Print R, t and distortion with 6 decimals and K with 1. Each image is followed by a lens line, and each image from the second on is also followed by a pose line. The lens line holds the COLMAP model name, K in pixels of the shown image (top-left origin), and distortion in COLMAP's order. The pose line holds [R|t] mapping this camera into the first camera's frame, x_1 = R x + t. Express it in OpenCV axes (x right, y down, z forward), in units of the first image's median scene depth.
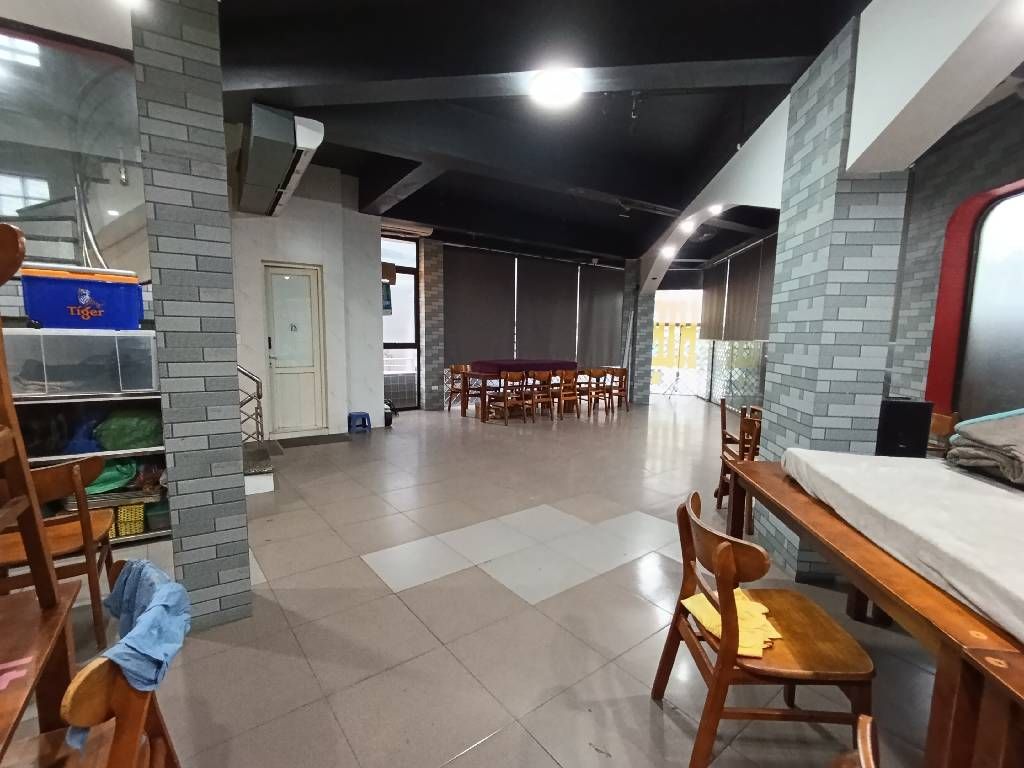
lens RADIAL K [[478.9, 0, 512.4], [0, 478.9, 387.6], [0, 0, 1]] dist [-0.001458, -0.000515]
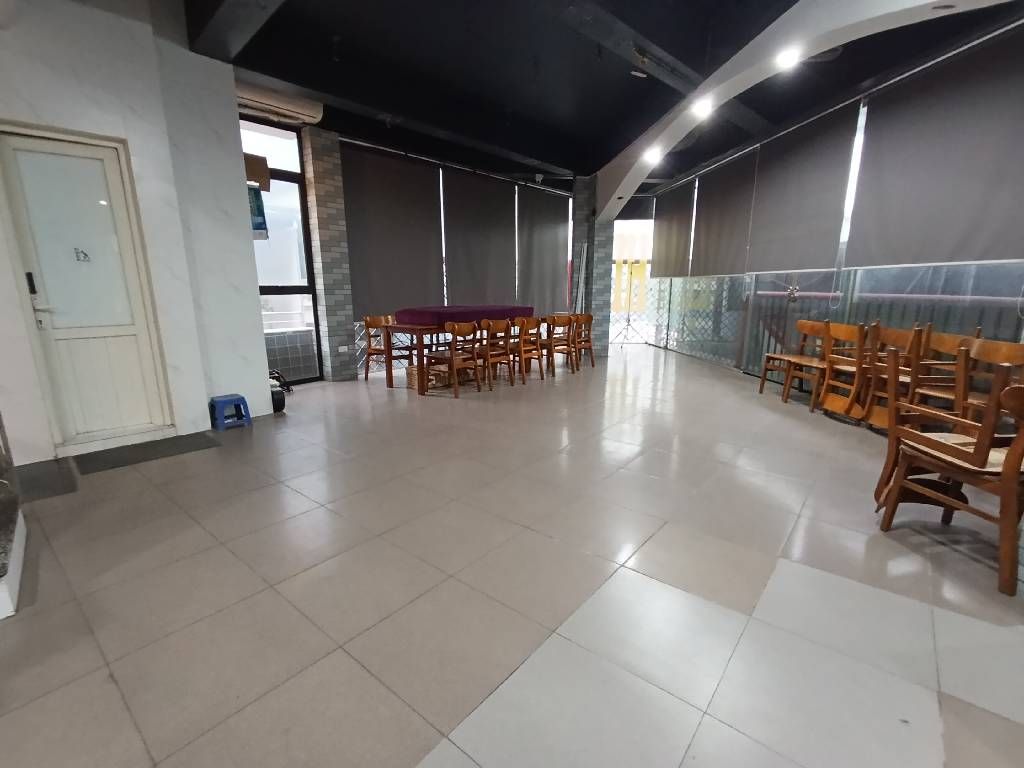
lens RADIAL K [[478.9, 0, 512.4], [0, 478.9, 387.6], [0, 0, 1]] dist [-0.001458, -0.000515]
pose [[0.975619, -0.065701, 0.209407, -0.070998], [0.044920, 0.993719, 0.102495, -0.004786], [-0.214825, -0.090589, 0.972442, 0.253614]]
